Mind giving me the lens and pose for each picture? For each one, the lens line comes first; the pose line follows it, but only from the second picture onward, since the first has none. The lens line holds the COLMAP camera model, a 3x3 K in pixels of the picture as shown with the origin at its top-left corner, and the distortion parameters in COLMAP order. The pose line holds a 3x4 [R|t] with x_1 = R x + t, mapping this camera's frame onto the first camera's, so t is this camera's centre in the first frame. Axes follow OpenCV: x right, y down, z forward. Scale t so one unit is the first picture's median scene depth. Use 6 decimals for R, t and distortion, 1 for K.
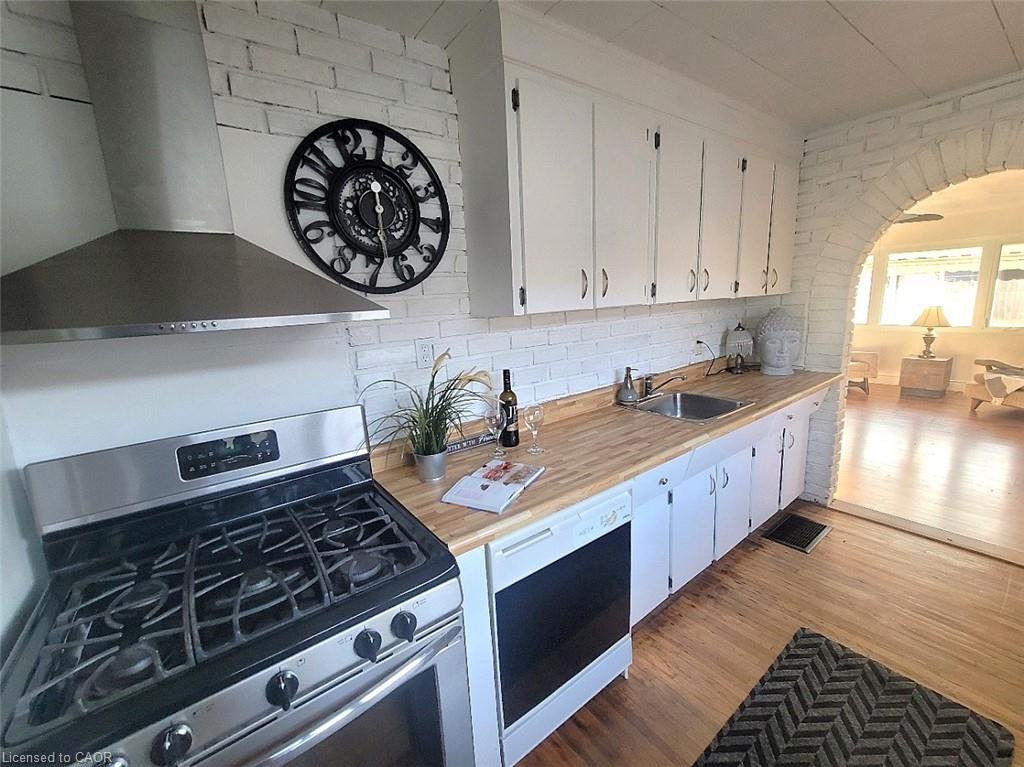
lens RADIAL K [[422.0, 0, 505.2], [0, 422.0, 382.7], [0, 0, 1]] dist [-0.007624, 0.001821]
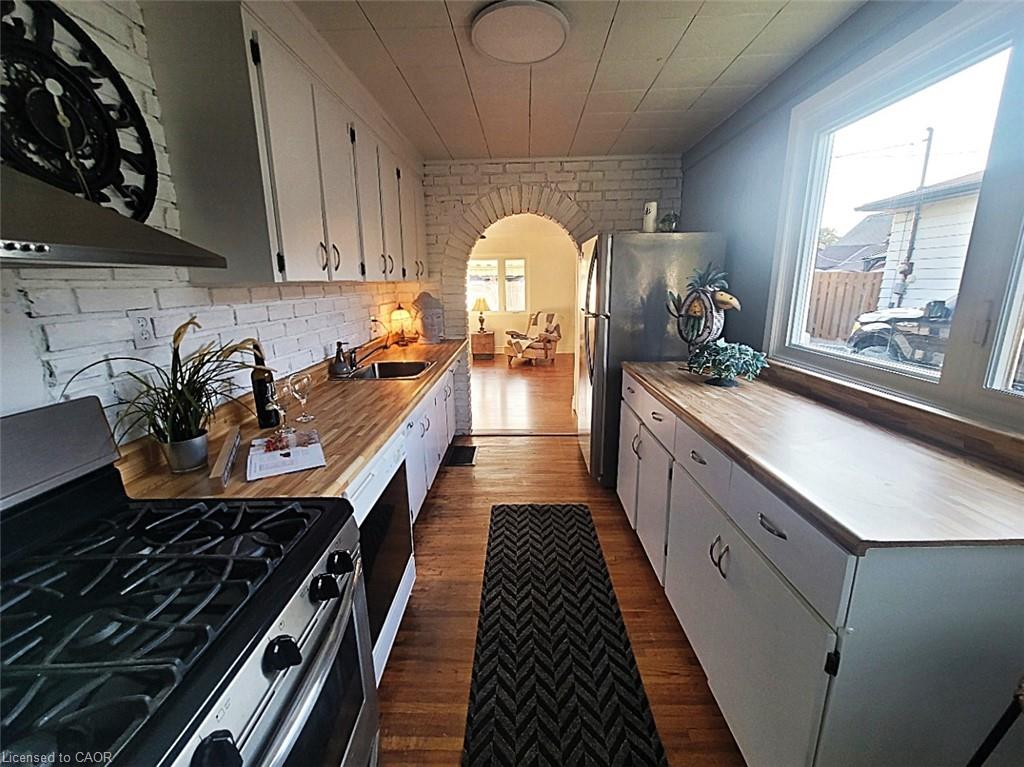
lens RADIAL K [[422.0, 0, 509.5], [0, 422.0, 385.1], [0, 0, 1]] dist [-0.007624, 0.001821]
pose [[0.615675, -0.145504, 0.774450, -0.410683], [0.135696, 0.987700, 0.077692, 0.067703], [-0.776229, 0.057257, 0.627846, -0.000507]]
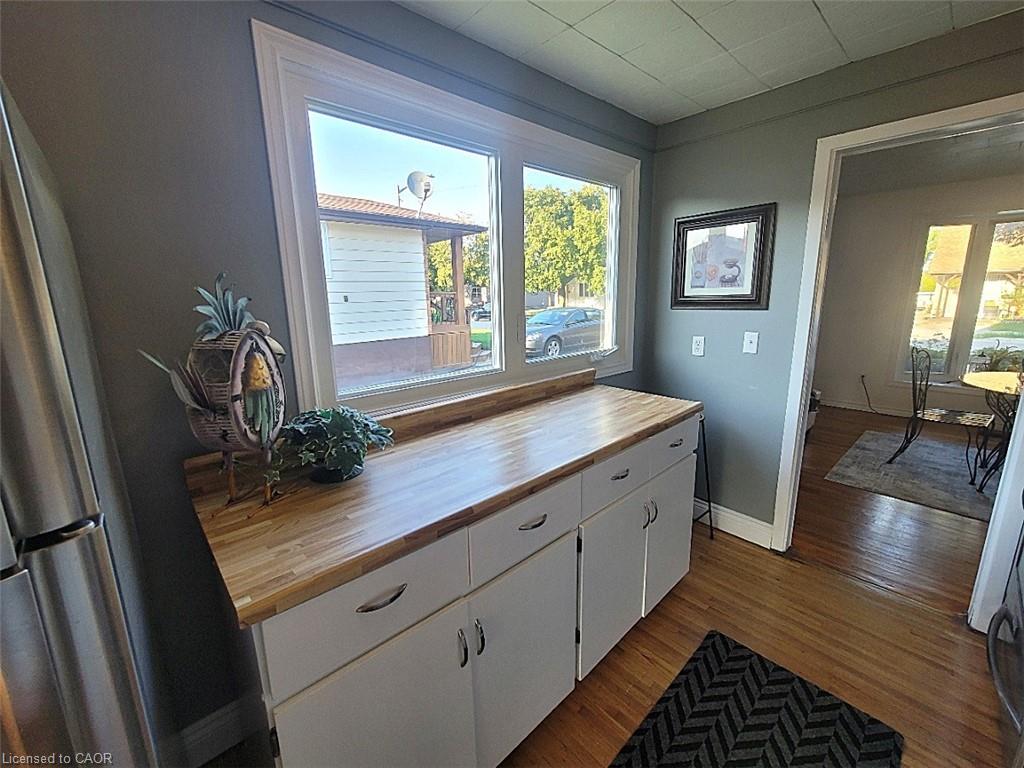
lens RADIAL K [[422.0, 0, 509.7], [0, 422.0, 382.9], [0, 0, 1]] dist [-0.007624, 0.001821]
pose [[-0.991962, 0.091212, -0.087701, 0.902848], [0.050104, 0.919583, 0.389688, -0.223260], [0.116192, 0.382162, -0.916761, 1.062627]]
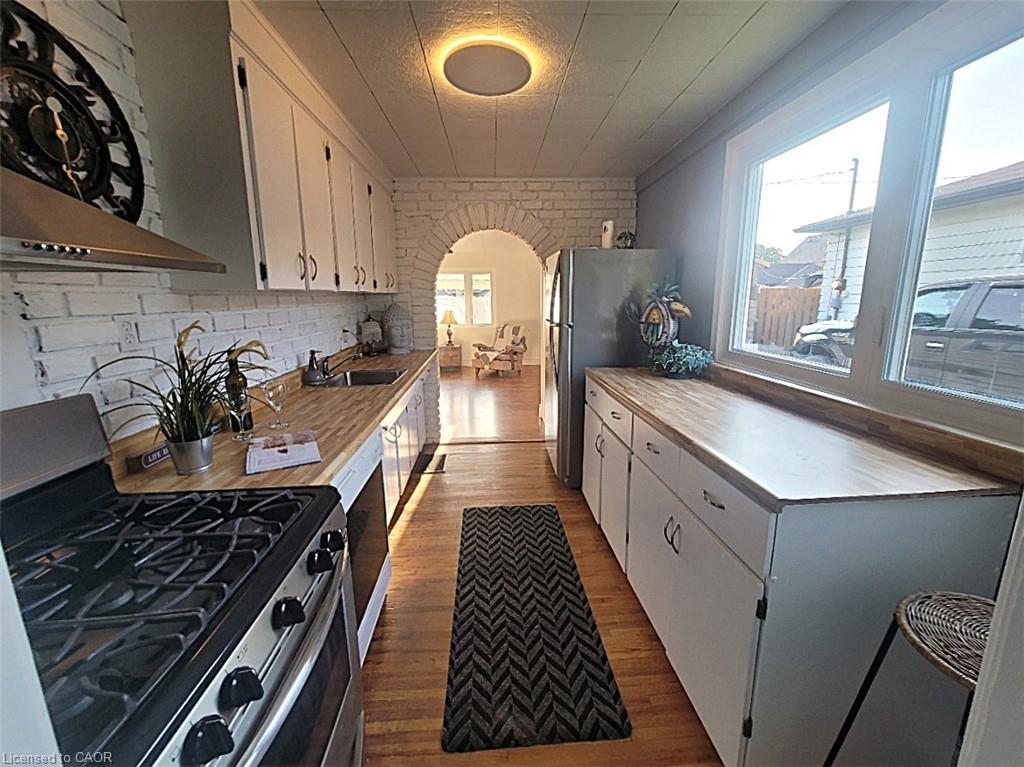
lens RADIAL K [[422.0, 0, 508.3], [0, 422.0, 385.8], [0, 0, 1]] dist [-0.007624, 0.001821]
pose [[0.552667, -0.127322, 0.823619, -0.488104], [0.143509, 0.988038, 0.056442, 0.094323], [-0.820954, 0.087003, 0.564328, -0.038695]]
